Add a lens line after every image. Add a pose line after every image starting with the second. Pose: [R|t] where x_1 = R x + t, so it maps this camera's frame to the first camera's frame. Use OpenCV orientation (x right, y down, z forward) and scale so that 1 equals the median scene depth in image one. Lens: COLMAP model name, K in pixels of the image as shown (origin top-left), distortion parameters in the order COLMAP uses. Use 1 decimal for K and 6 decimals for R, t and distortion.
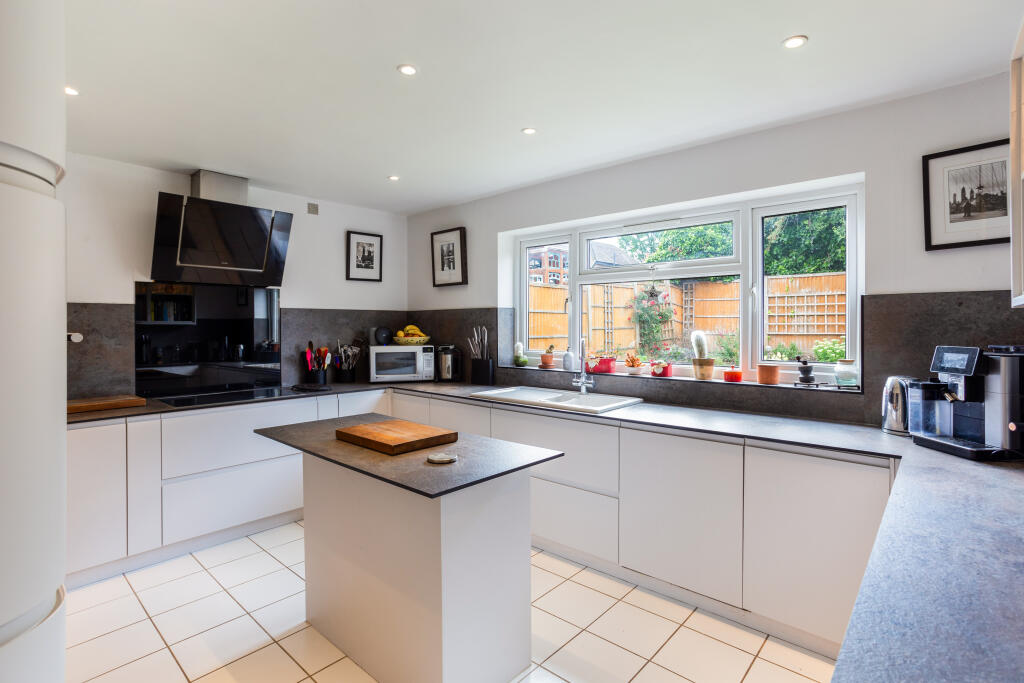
lens RADIAL K [[502.3, 0, 509.2], [0, 502.3, 325.3], [0, 0, 1]] dist [-0.000212, 0.000004]
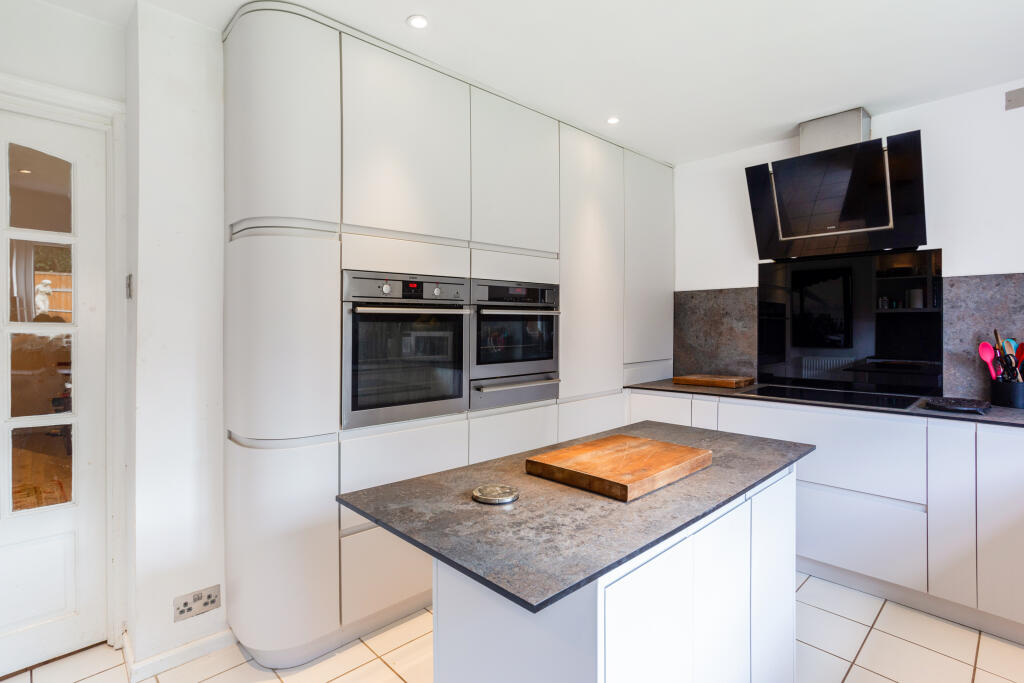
lens RADIAL K [[502.3, 0, 509.2], [0, 502.3, 325.3], [0, 0, 1]] dist [-0.000212, 0.000004]
pose [[-0.065260, 0.008195, -0.997835, 0.247594], [0.005729, 0.999953, 0.007837, 0.020505], [0.997852, -0.005206, -0.065304, 0.514855]]
